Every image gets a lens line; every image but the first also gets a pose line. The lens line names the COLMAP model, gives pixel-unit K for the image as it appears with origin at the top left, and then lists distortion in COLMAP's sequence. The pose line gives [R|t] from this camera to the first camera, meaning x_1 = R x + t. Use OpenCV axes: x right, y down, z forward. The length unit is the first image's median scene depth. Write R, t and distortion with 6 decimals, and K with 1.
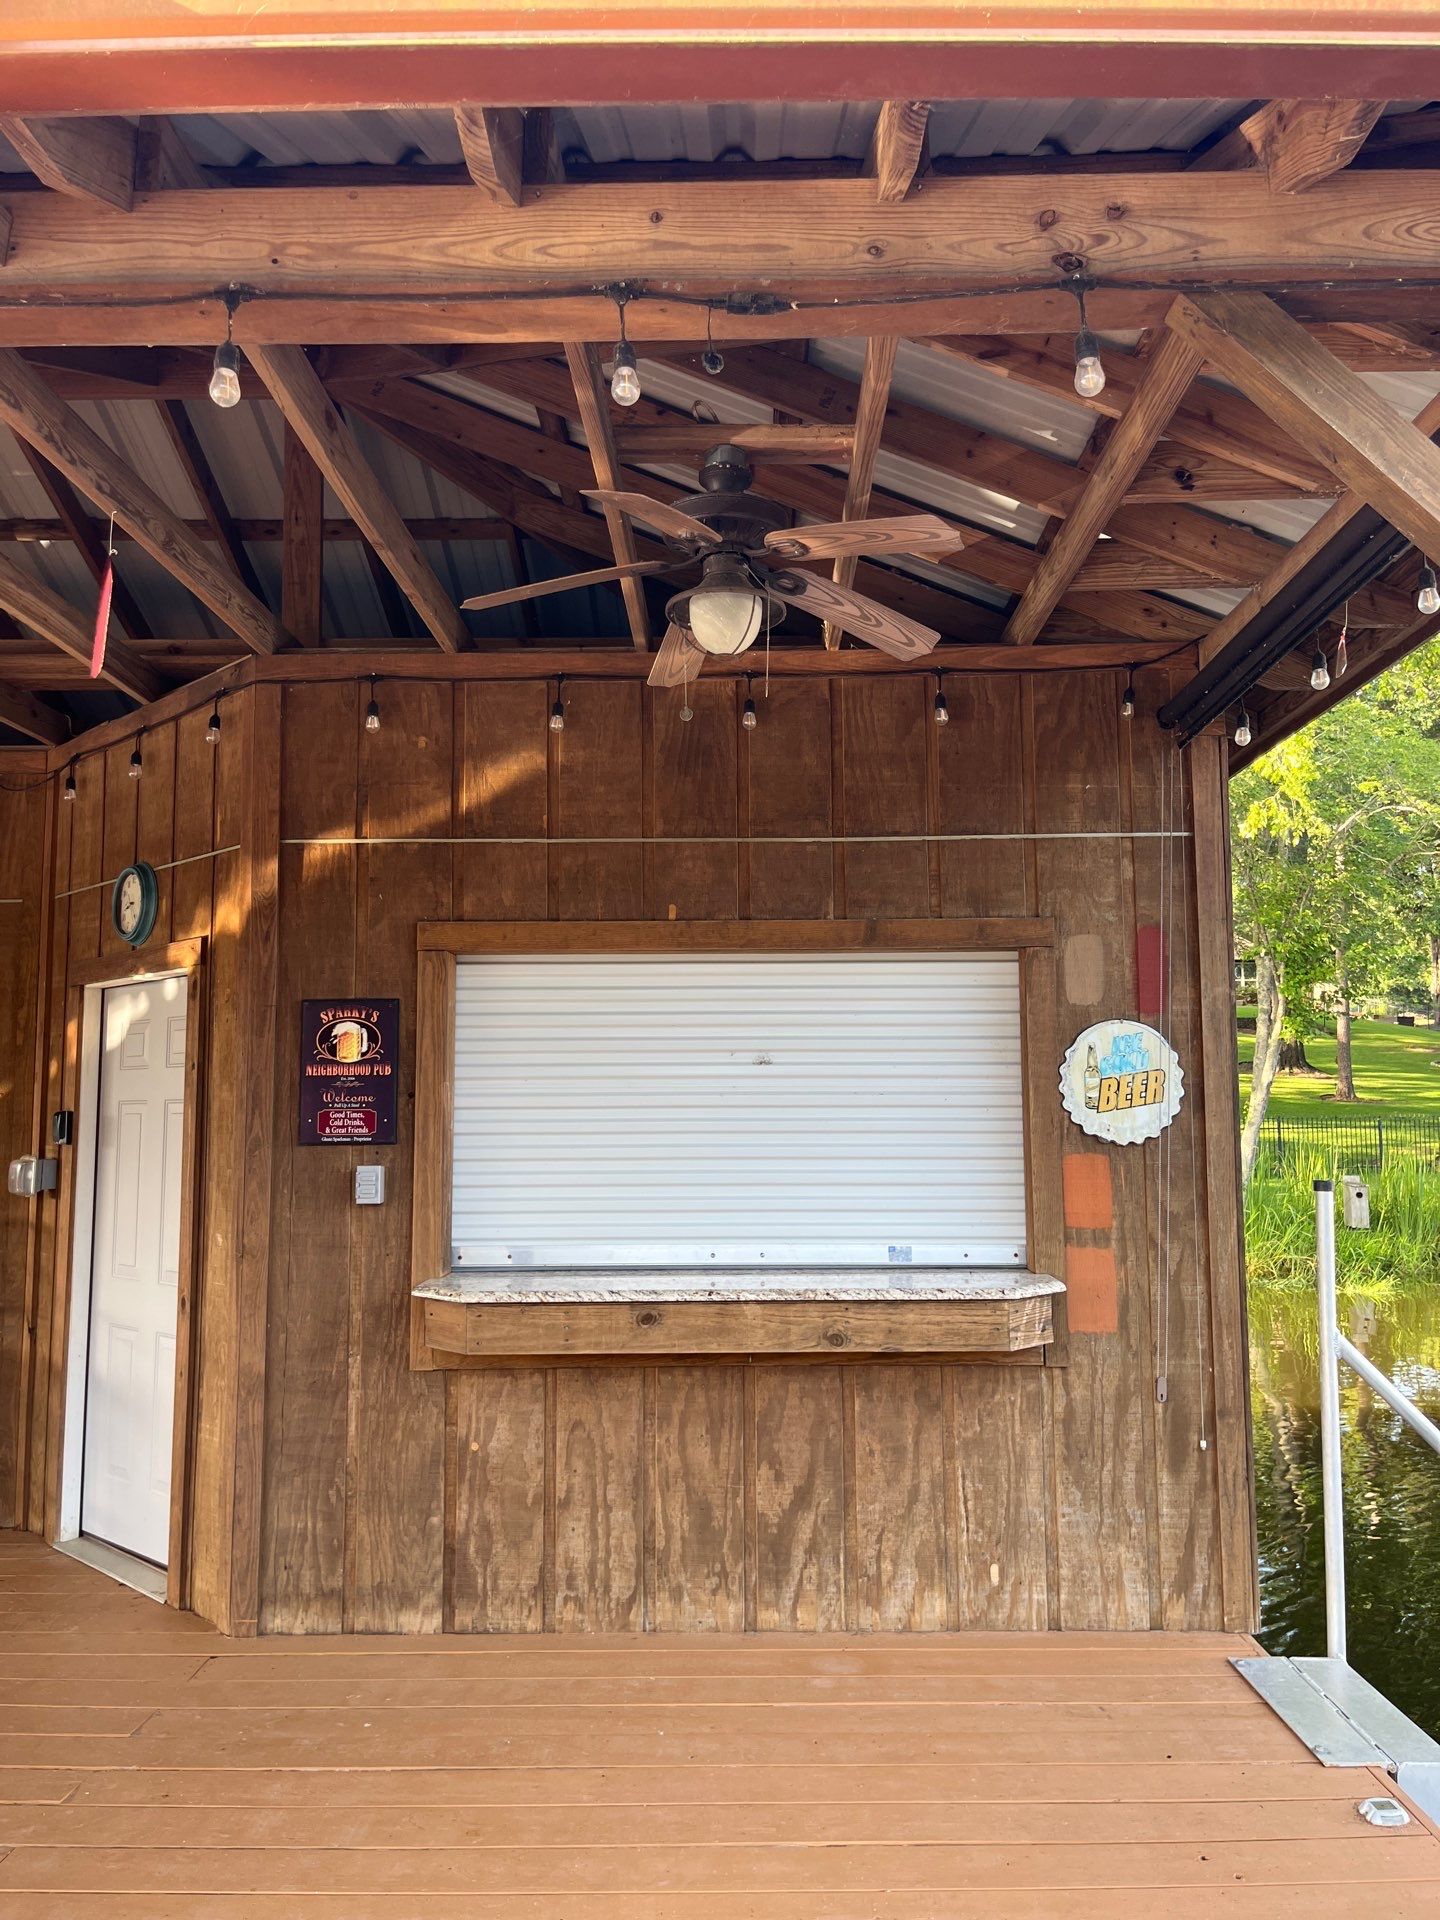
lens RADIAL K [[1476.5, 0, 743.0], [0, 1476.5, 968.6], [0, 0, 1]] dist [0.009343, 0.005200]
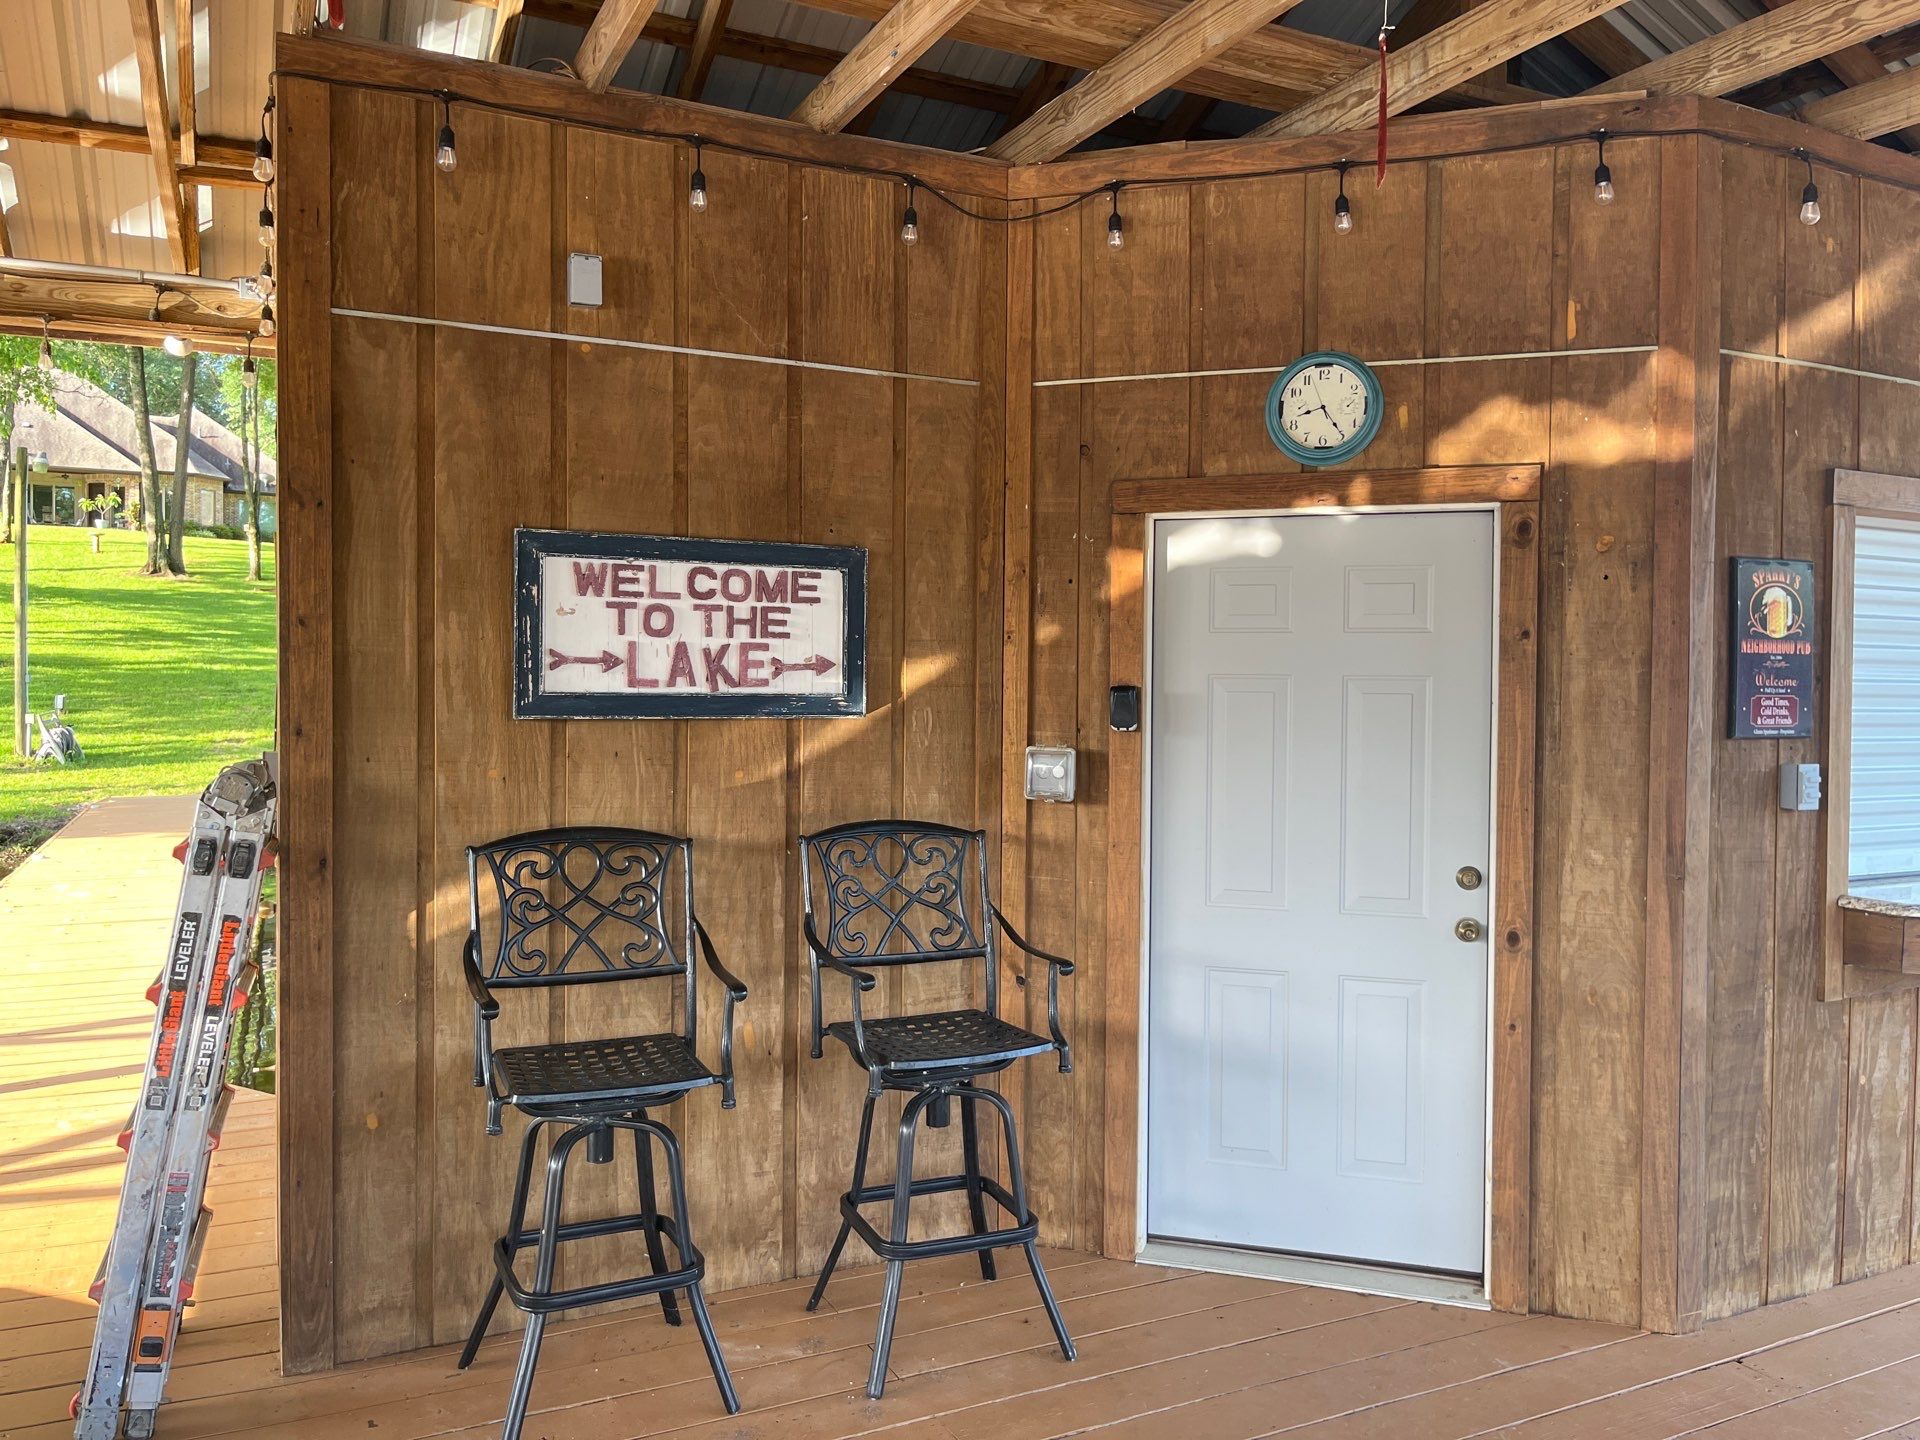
lens RADIAL K [[1446.4, 0, 969.3], [0, 1446.4, 707.1], [0, 0, 1]] dist [0.071034, -0.097790]
pose [[0.893408, 0.007293, 0.449187, -1.025056], [-0.060775, 0.992639, 0.104760, 0.044163], [-0.445117, -0.120892, 0.887275, 0.482022]]
